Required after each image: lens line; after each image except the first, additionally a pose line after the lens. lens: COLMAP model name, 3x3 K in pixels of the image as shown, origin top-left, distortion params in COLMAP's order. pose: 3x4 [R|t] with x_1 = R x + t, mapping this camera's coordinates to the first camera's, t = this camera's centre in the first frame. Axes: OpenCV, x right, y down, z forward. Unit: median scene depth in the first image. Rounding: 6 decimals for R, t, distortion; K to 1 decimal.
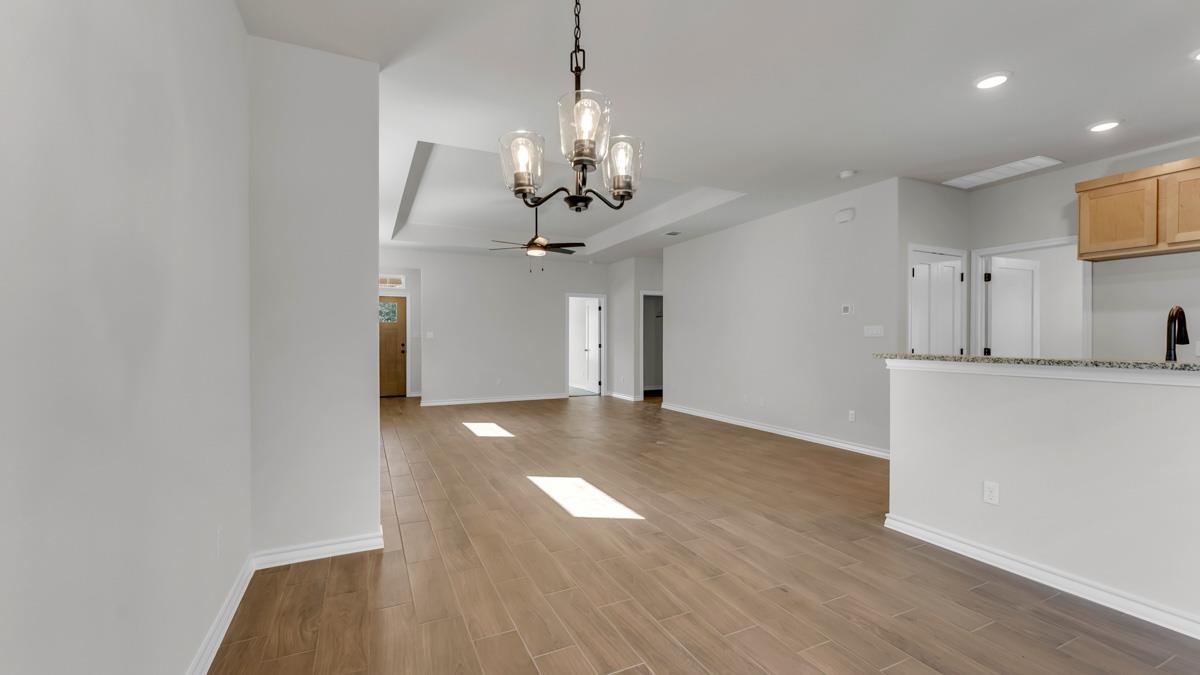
lens RADIAL K [[491.2, 0, 603.2], [0, 491.2, 331.2], [0, 0, 1]] dist [0.001964, 0.000015]
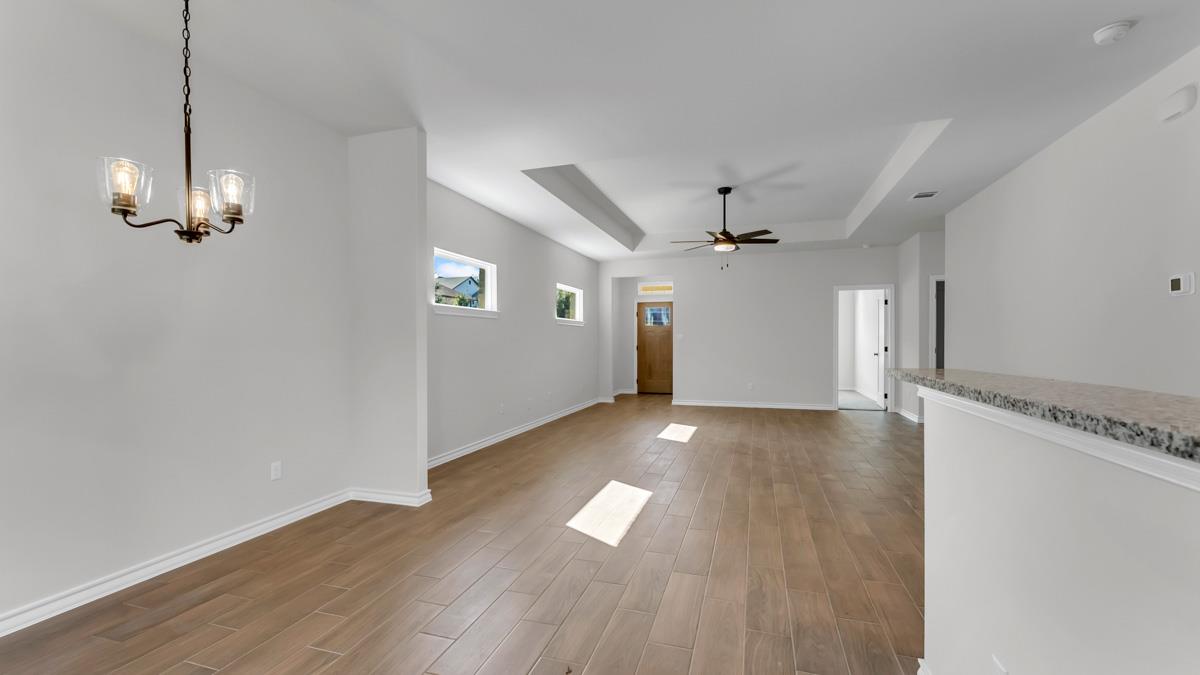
lens RADIAL K [[491.2, 0, 603.2], [0, 491.2, 331.2], [0, 0, 1]] dist [0.001964, 0.000015]
pose [[0.733306, -0.014925, -0.679735, 0.477041], [0.013378, 0.999882, -0.007522, 0.001888], [0.679767, -0.003578, 0.733419, 0.242412]]
